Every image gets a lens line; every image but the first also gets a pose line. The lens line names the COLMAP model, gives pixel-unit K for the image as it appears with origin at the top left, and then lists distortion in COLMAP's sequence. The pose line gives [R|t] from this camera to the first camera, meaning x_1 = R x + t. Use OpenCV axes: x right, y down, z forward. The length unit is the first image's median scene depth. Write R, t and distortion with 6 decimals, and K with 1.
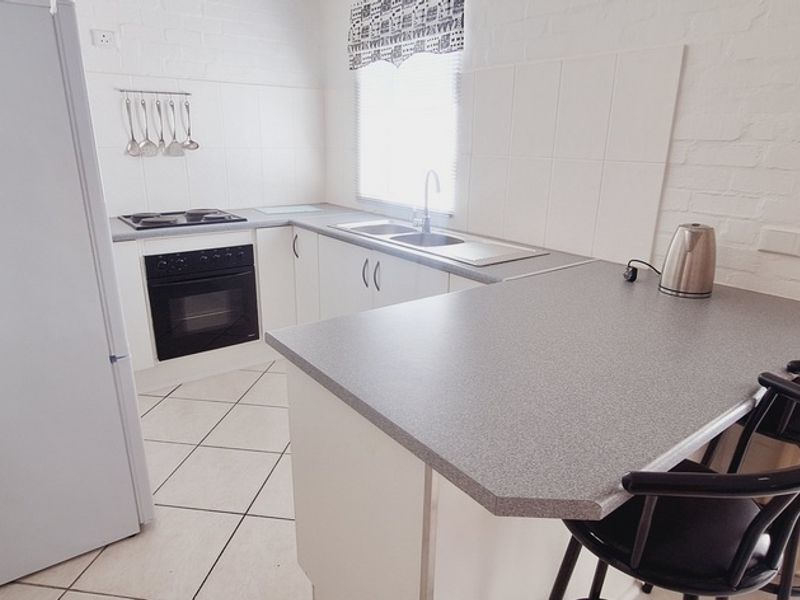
lens RADIAL K [[528.3, 0, 400.0], [0, 528.3, 300.8], [0, 0, 1]] dist [-0.029860, 0.019257]
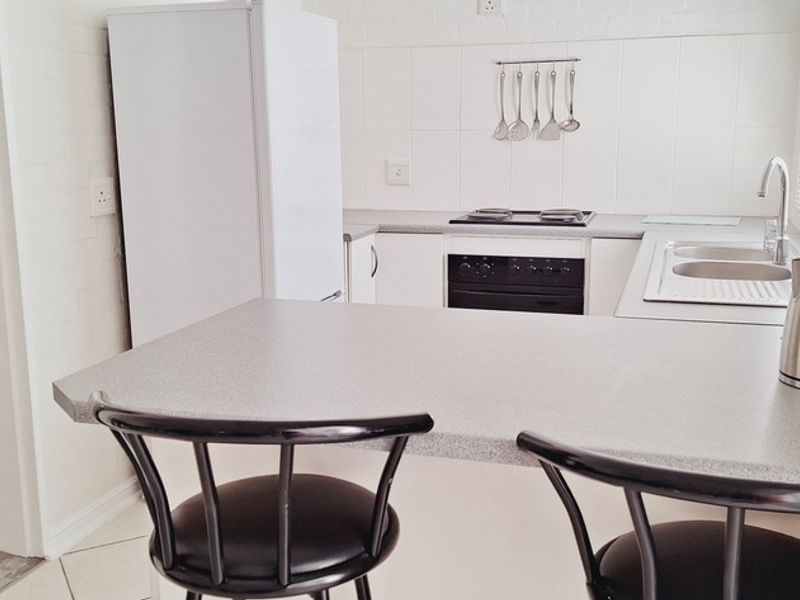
lens RADIAL K [[907.9, 0, 400.7], [0, 907.9, 299.1], [0, 0, 1]] dist [0.068665, 0.000000]
pose [[0.567614, 0.136038, -0.811978, 0.599679], [-0.220130, 0.975424, 0.009540, -0.009929], [0.793321, 0.173325, 0.583610, 0.079305]]
